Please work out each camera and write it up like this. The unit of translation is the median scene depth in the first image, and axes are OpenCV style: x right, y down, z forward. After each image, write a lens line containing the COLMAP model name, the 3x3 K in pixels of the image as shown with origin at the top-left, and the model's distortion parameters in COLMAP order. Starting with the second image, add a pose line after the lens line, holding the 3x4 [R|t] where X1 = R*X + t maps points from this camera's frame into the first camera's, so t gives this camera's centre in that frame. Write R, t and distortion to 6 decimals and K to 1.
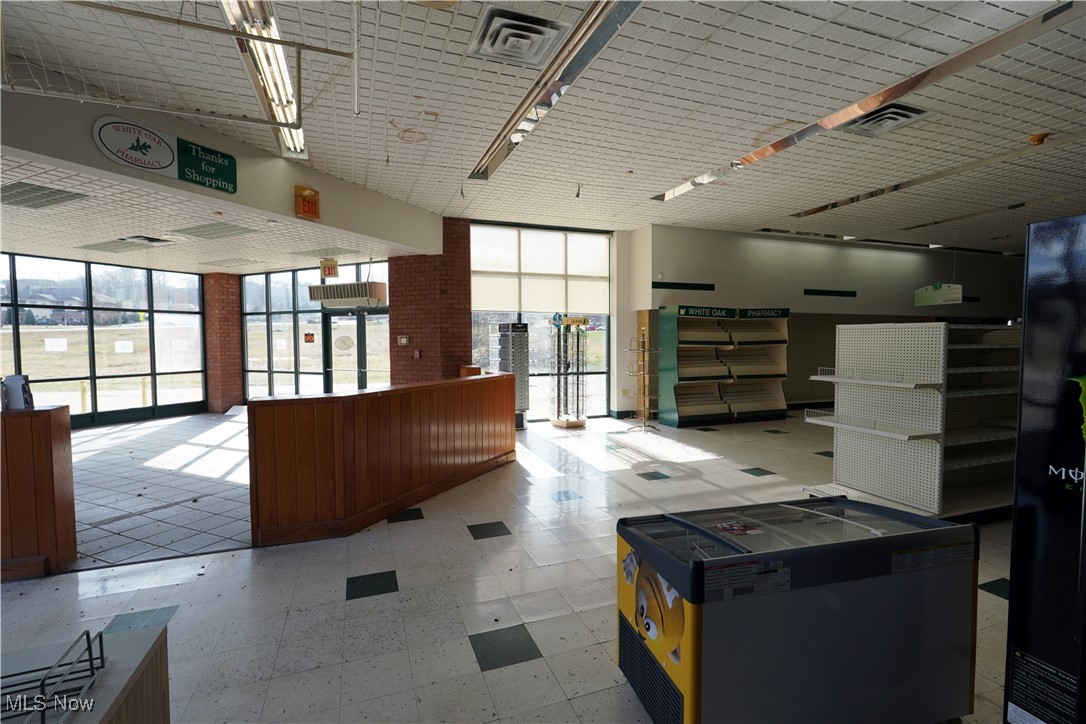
lens RADIAL K [[497.1, 0, 542.3], [0, 497.1, 359.4], [0, 0, 1]] dist [-0.021436, 0.011352]
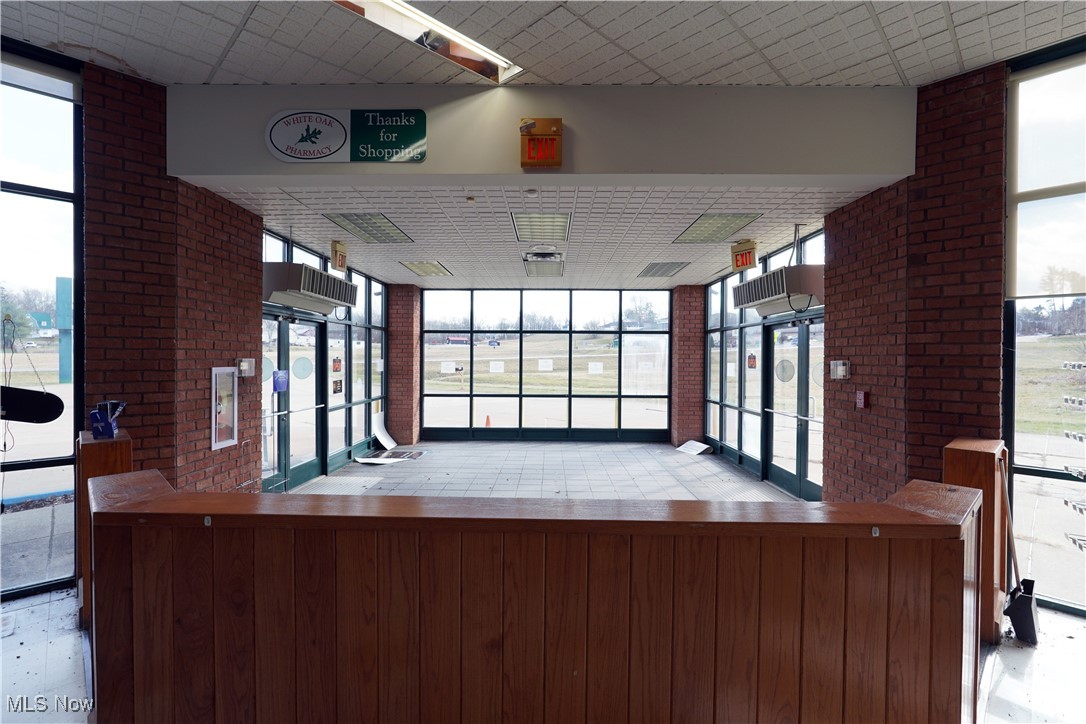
lens RADIAL K [[497.1, 0, 542.5], [0, 497.1, 362.3], [0, 0, 1]] dist [-0.021436, 0.011352]
pose [[0.395477, 0.016476, -0.918328, 0.065769], [-0.051359, 0.998671, -0.004200, -0.028695], [0.917039, 0.048825, 0.395797, 0.523899]]
